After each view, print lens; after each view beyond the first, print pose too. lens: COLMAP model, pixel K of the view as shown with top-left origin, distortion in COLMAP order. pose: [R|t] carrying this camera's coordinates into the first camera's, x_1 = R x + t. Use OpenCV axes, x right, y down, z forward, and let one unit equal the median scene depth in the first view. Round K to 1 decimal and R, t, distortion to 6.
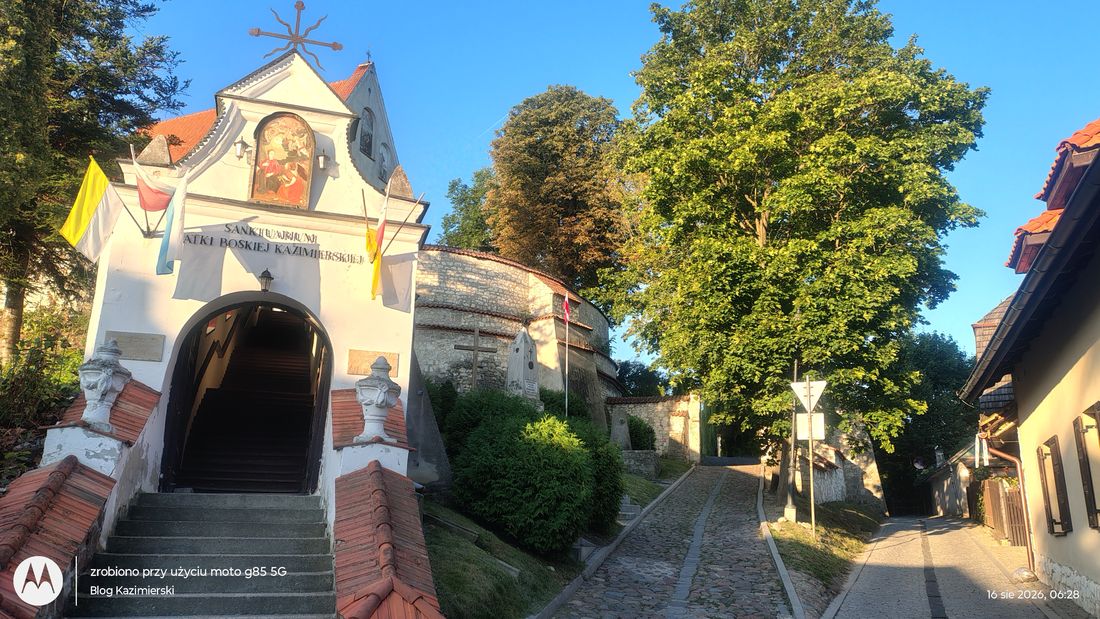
lens RADIAL K [[832.3, 0, 546.5], [0, 832.3, 328.5], [0, 0, 1]] dist [0.092966, -0.000377]
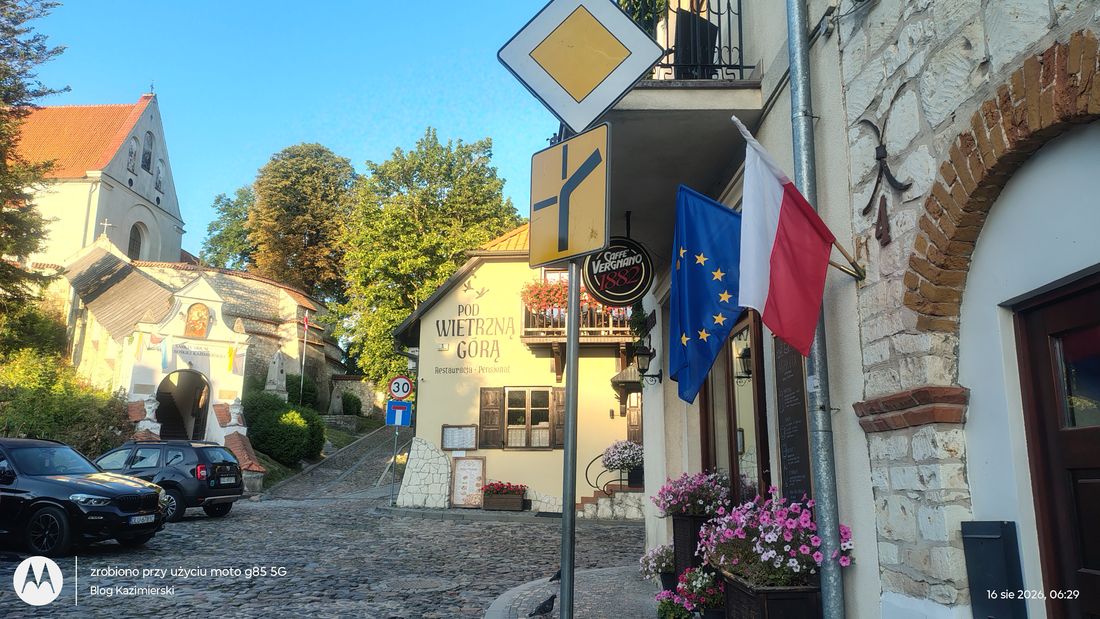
lens RADIAL K [[827.0, 0, 550.0], [0, 827.0, 309.5], [0, 0, 1]] dist [0.105599, -0.188977]
pose [[0.951508, 0.058629, 0.301986, -0.011797], [-0.069541, 0.997253, 0.025499, -0.105127], [-0.299662, -0.045263, 0.952971, -0.534897]]
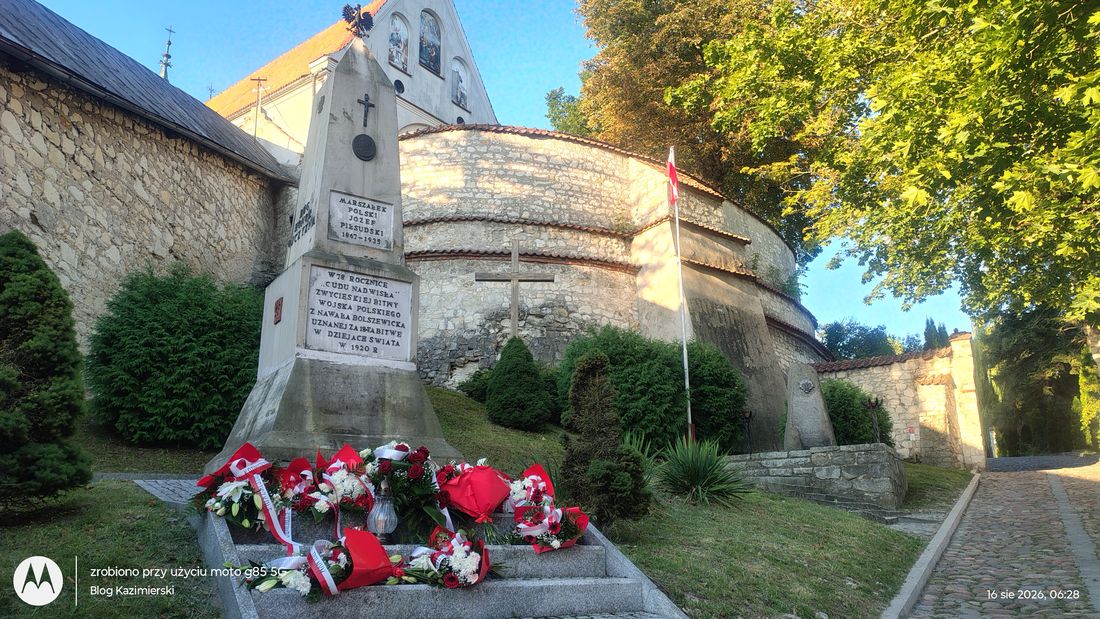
lens RADIAL K [[854.5, 0, 523.5], [0, 854.5, 310.6], [0, 0, 1]] dist [0.112778, -0.223219]
pose [[0.959564, -0.099109, -0.263467, 0.060326], [0.088956, 0.994769, -0.050220, 0.067876], [0.267066, 0.024752, 0.963360, 0.419680]]
